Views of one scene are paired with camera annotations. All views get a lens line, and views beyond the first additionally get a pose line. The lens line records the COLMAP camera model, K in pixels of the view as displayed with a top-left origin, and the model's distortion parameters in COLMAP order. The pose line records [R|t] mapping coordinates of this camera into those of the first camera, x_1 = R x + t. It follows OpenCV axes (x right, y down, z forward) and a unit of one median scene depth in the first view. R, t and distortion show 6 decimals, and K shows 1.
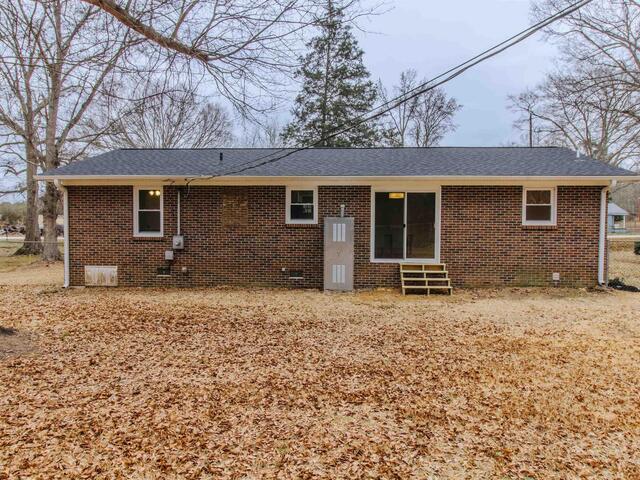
lens RADIAL K [[445.4, 0, 320.0], [0, 445.4, 240.0], [0, 0, 1]] dist [0.001493, -0.000633]
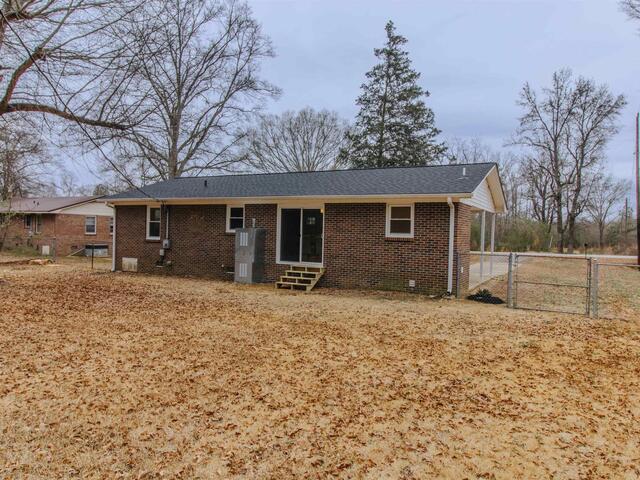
lens RADIAL K [[445.4, 0, 320.0], [0, 445.4, 240.0], [0, 0, 1]] dist [0.001493, -0.000633]
pose [[0.908412, 0.024761, -0.417342, 0.756356], [-0.035287, 0.999224, -0.017523, 0.000631], [0.416585, 0.030645, 0.908580, -0.110977]]
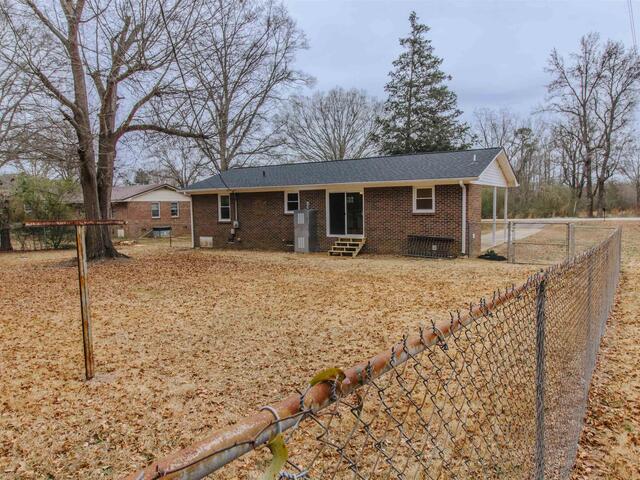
lens RADIAL K [[445.4, 0, 320.0], [0, 445.4, 240.0], [0, 0, 1]] dist [0.001493, -0.000633]
pose [[0.877614, 0.016171, -0.479095, 0.865961], [0.004902, 0.999076, 0.042703, -0.006856], [0.479343, -0.039825, 0.876724, -0.433296]]
